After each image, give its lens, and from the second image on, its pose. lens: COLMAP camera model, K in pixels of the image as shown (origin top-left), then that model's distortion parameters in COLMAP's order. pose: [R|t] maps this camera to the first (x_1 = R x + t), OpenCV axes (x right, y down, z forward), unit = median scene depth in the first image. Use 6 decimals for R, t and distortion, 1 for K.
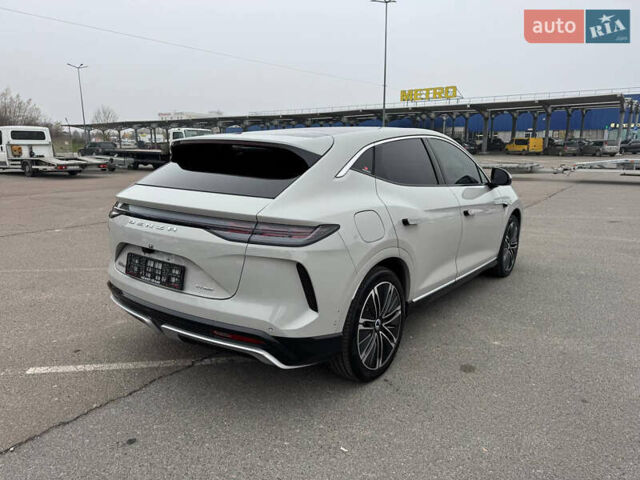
lens RADIAL K [[455.3, 0, 312.0], [0, 455.3, 242.5], [0, 0, 1]] dist [0.037962, -0.050720]
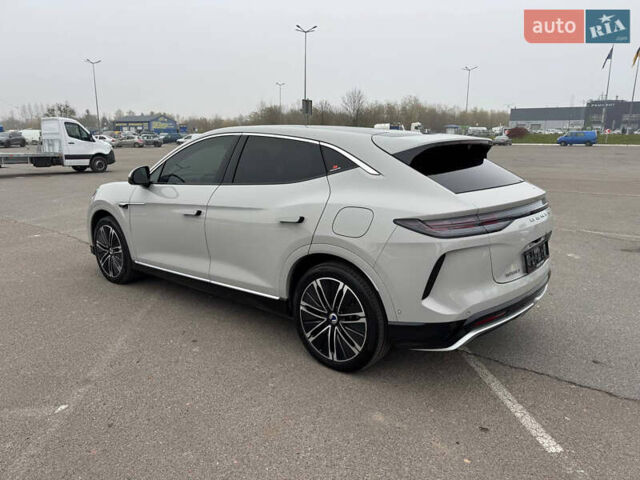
lens RADIAL K [[455.3, 0, 321.0], [0, 455.3, 242.5], [0, 0, 1]] dist [0.037962, -0.050720]
pose [[0.017375, -0.217699, 0.975861, -1.241058], [0.201334, 0.956778, 0.209857, -0.270167], [-0.979369, 0.192828, 0.060455, 1.228404]]
